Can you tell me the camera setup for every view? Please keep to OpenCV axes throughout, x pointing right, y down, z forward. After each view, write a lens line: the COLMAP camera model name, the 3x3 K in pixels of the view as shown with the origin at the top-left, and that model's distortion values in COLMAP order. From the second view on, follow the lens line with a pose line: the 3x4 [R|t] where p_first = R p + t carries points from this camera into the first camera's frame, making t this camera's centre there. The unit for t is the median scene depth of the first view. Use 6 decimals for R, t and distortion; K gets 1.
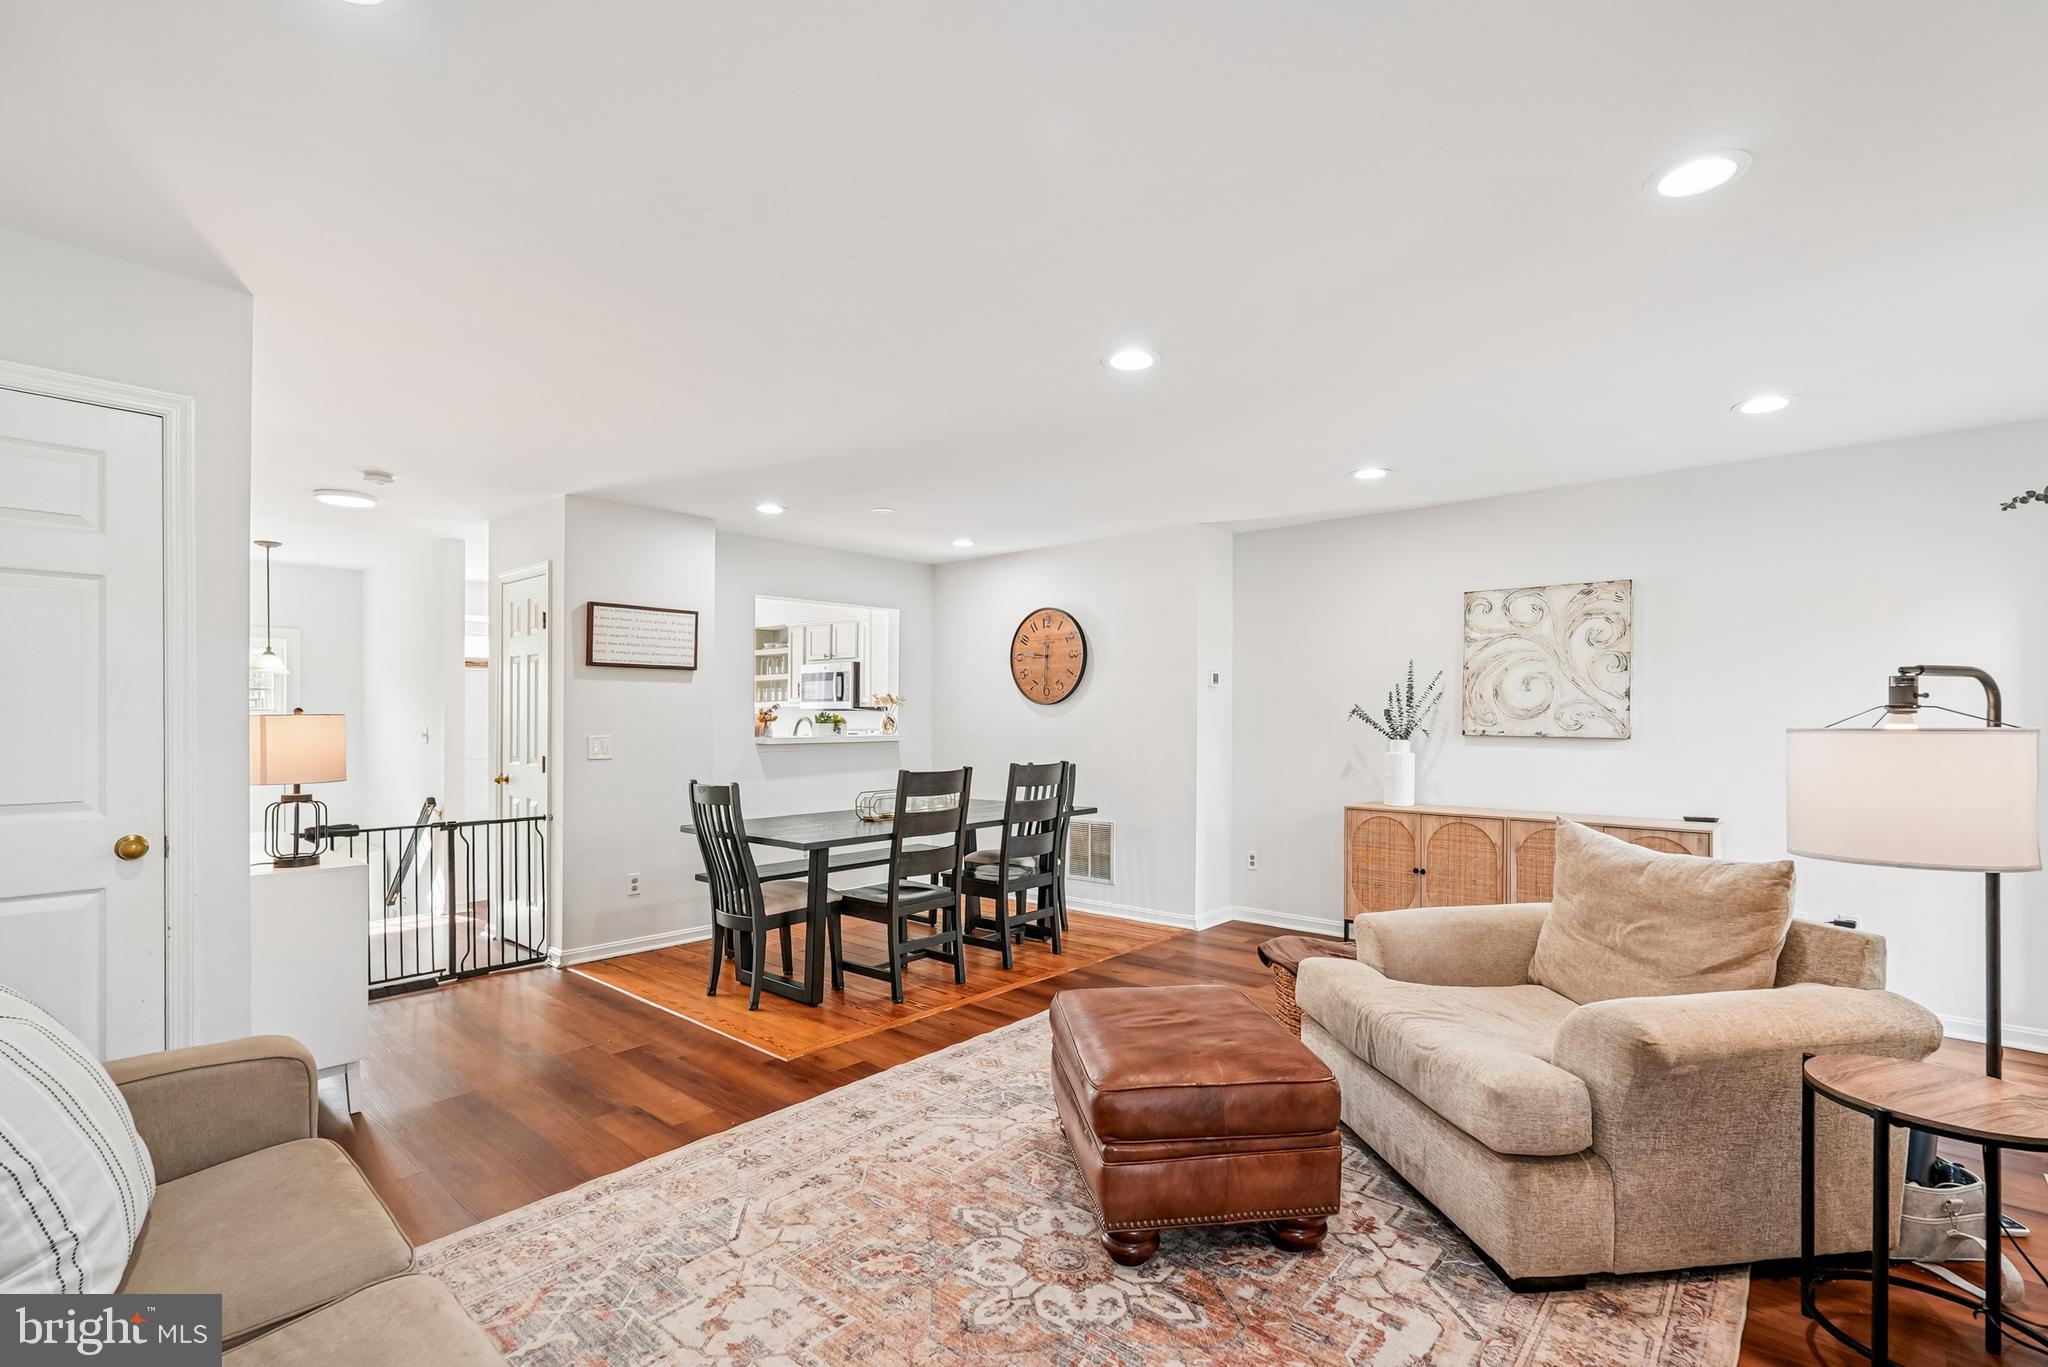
lens RADIAL K [[925.5, 0, 1027.0], [0, 925.5, 704.7], [0, 0, 1]] dist [-0.003584, 0.000159]
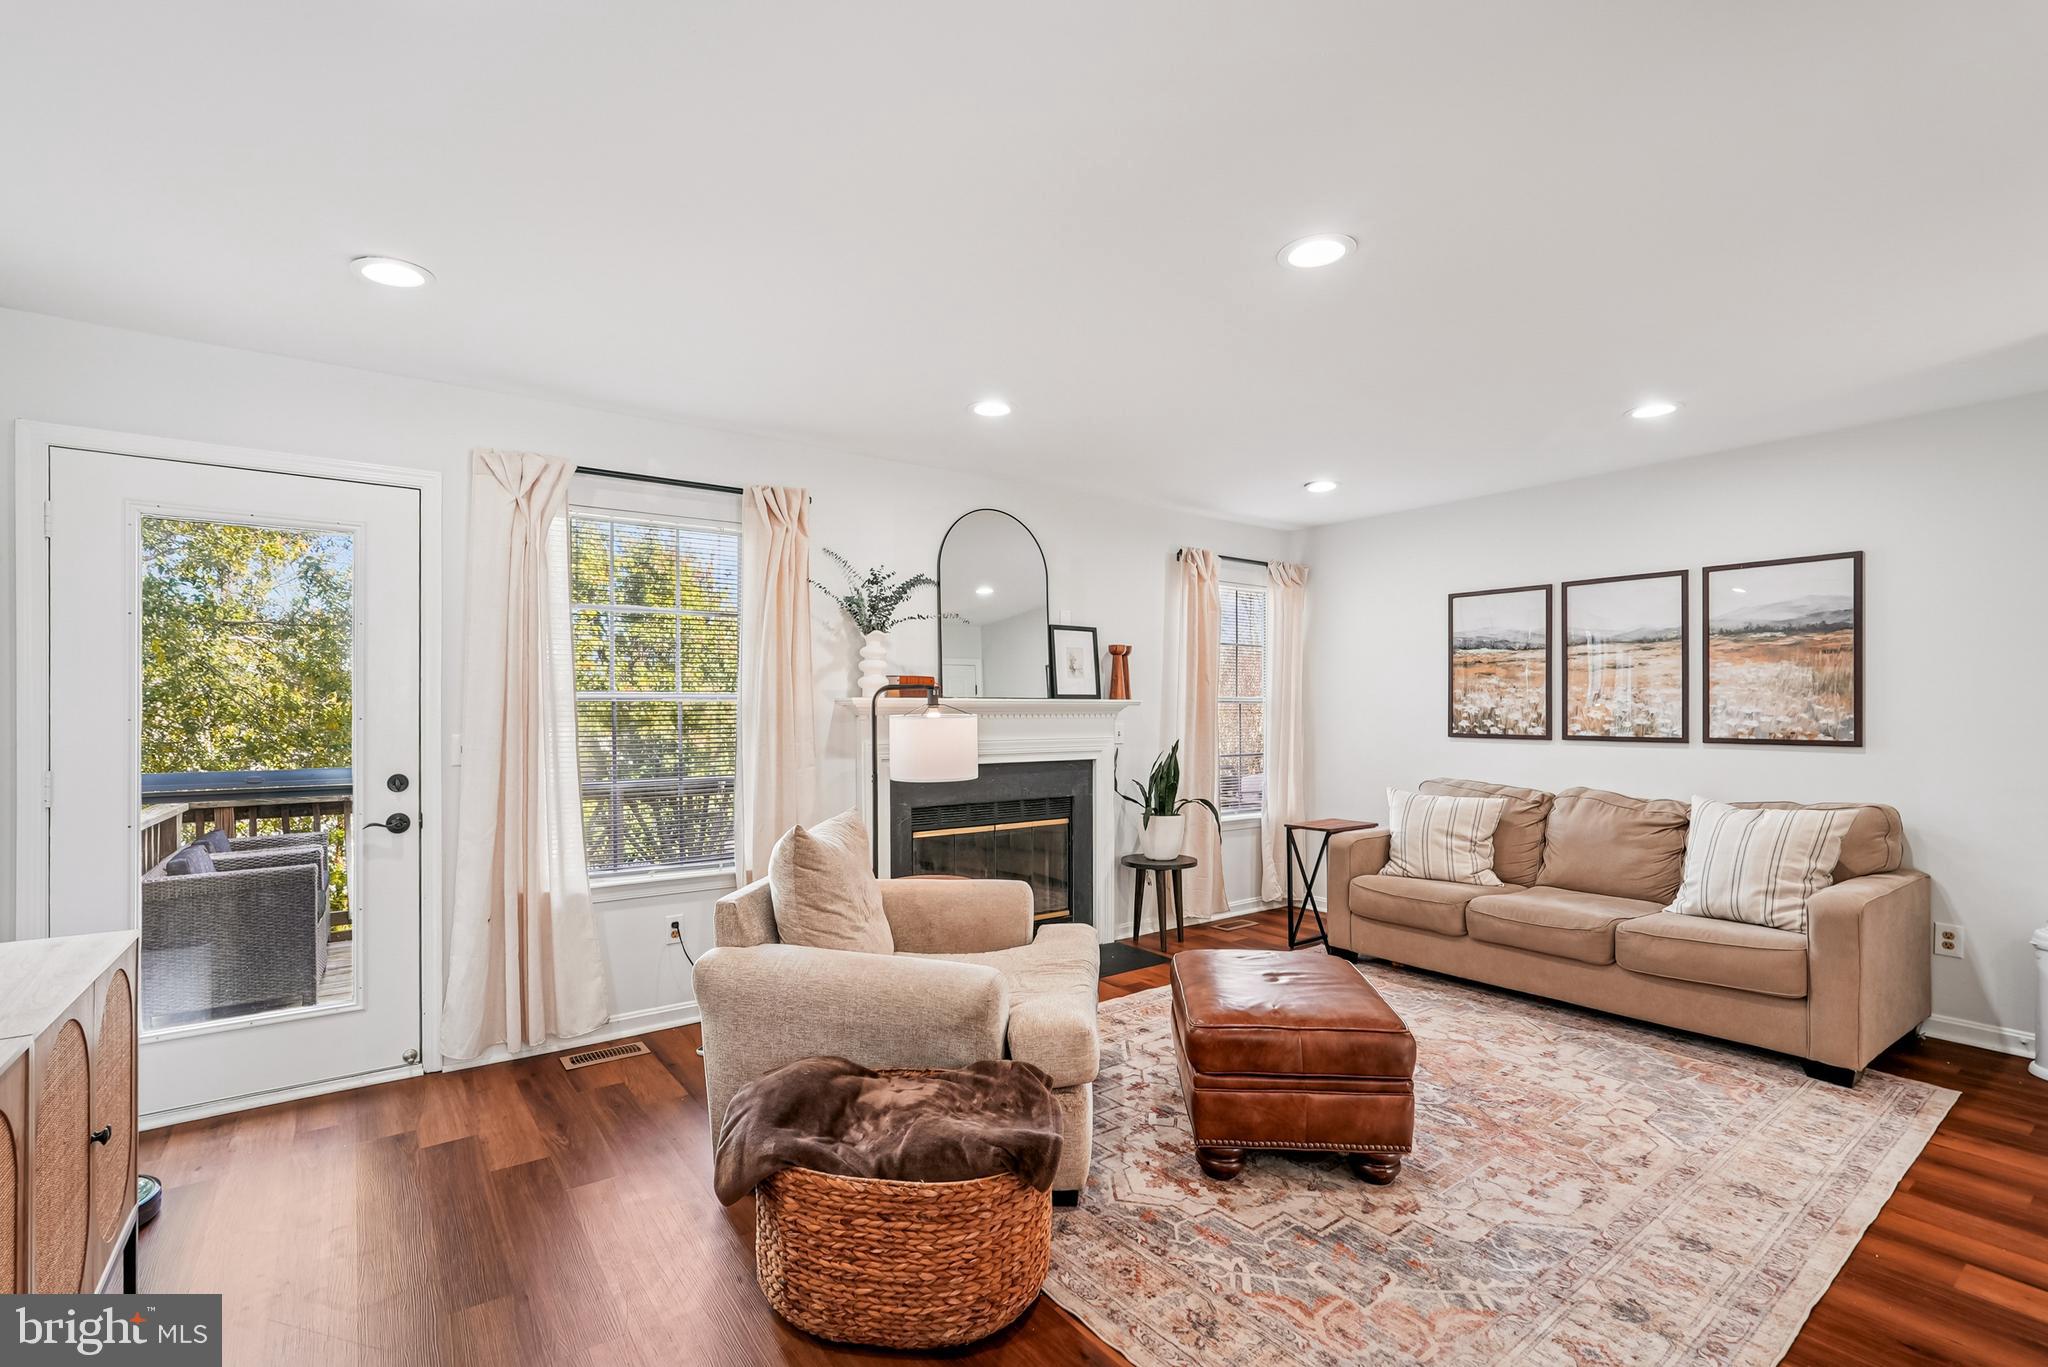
lens RADIAL K [[925.5, 0, 1027.0], [0, 925.5, 704.7], [0, 0, 1]] dist [-0.003584, 0.000159]
pose [[-0.979798, 0.001352, 0.199983, 0.130334], [-0.002035, 0.999858, -0.016729, 0.015176], [-0.199978, -0.016798, -0.979656, 1.208159]]
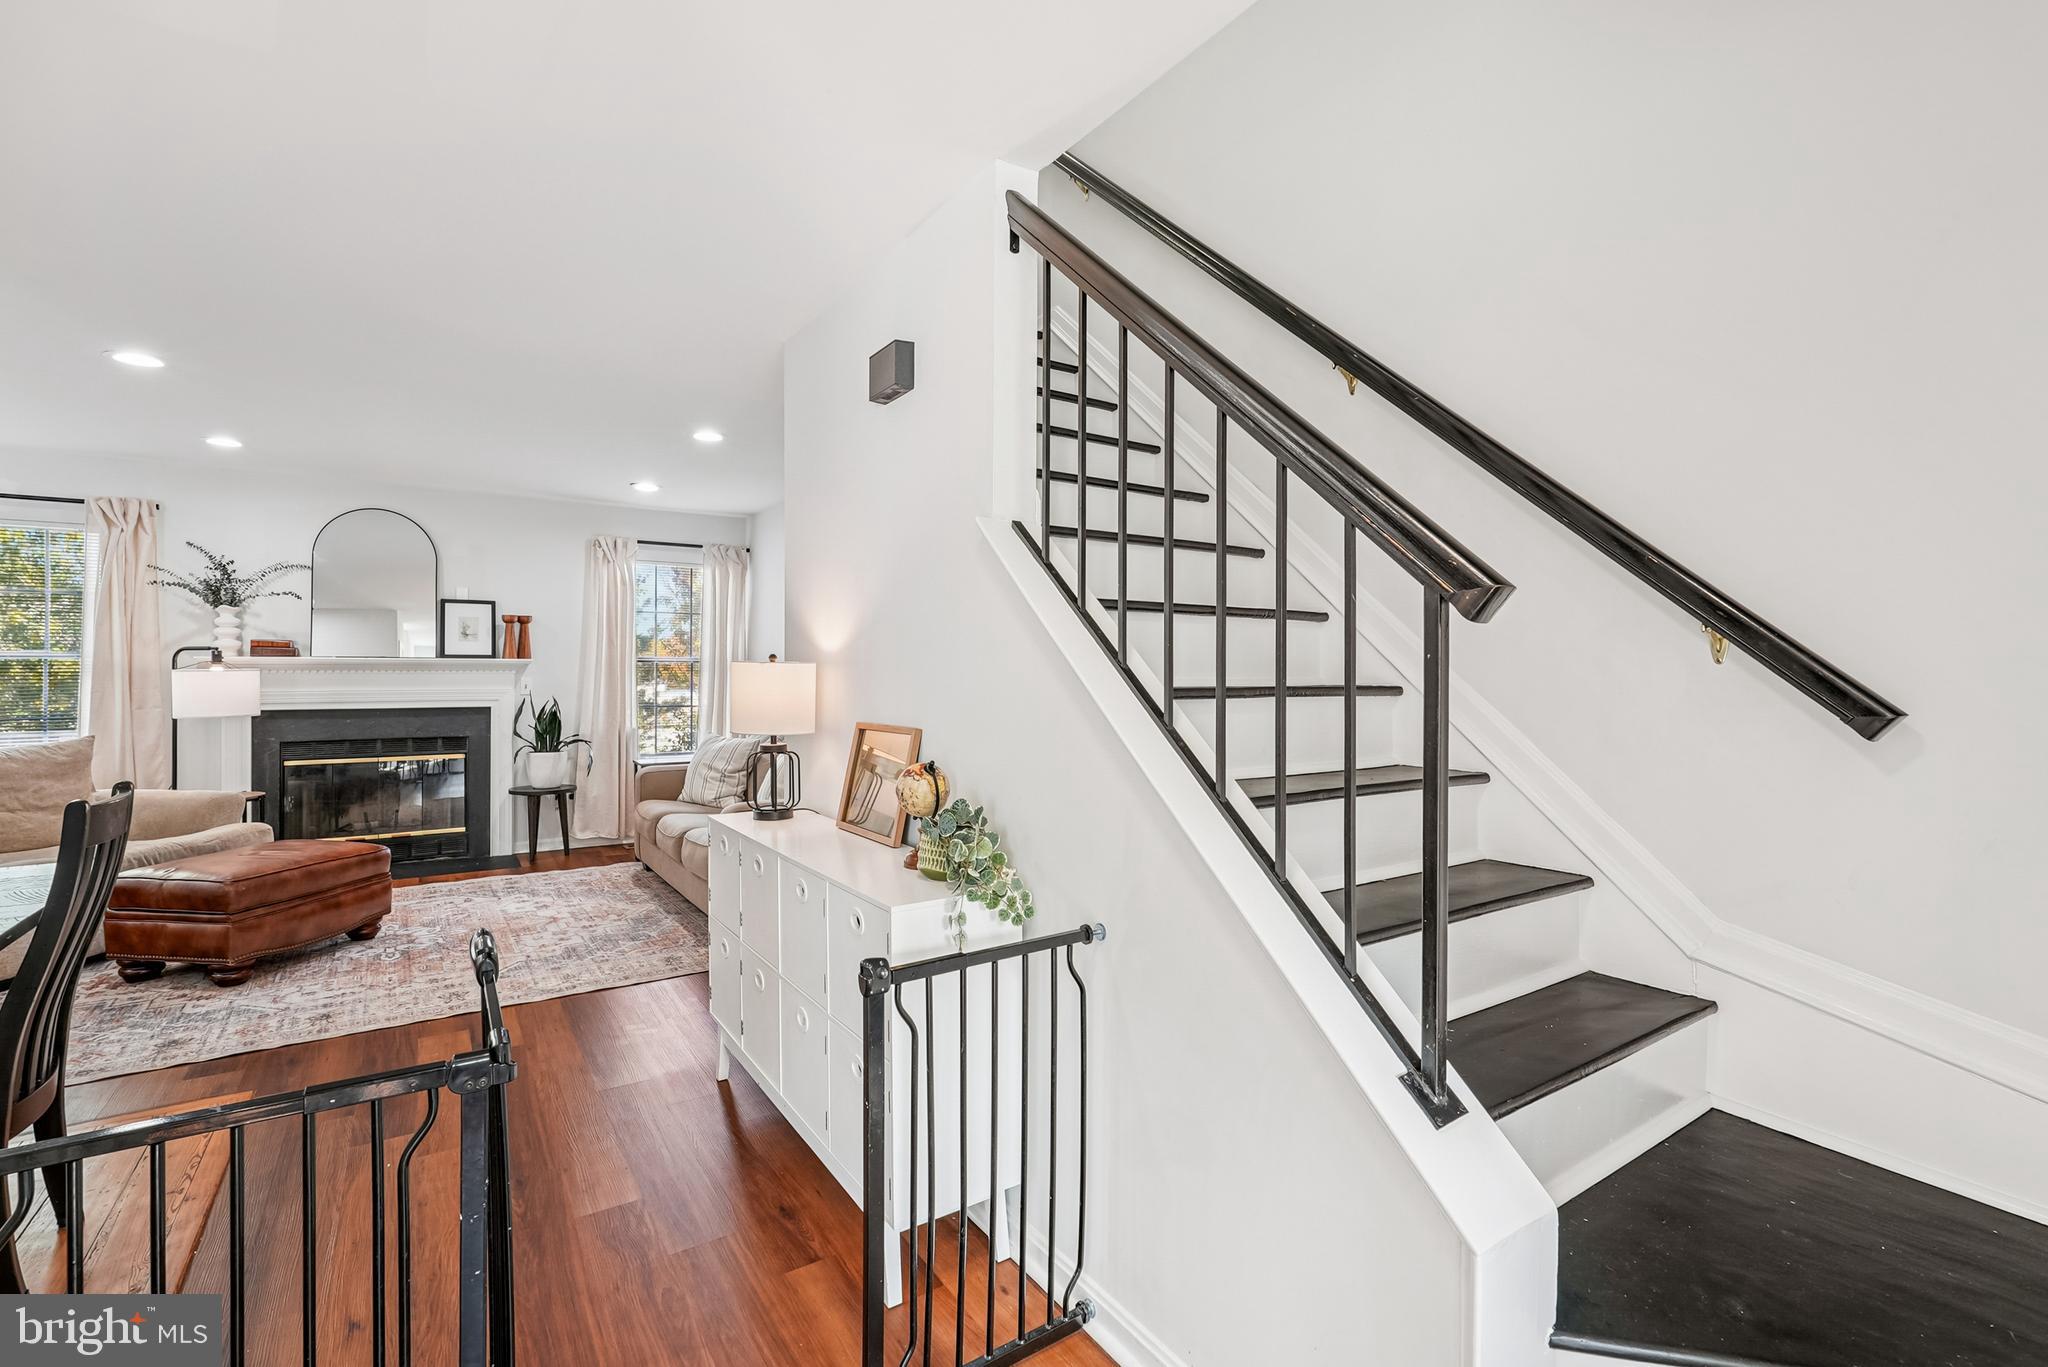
lens RADIAL K [[917.9, 0, 1026.8], [0, 917.9, 672.6], [0, 0, 1]] dist [-0.020763, 0.013795]
pose [[-0.966909, -0.002276, 0.255112, -0.843669], [-0.005053, 0.999935, -0.010229, 0.020844], [-0.255073, -0.011179, -0.966857, 1.216927]]
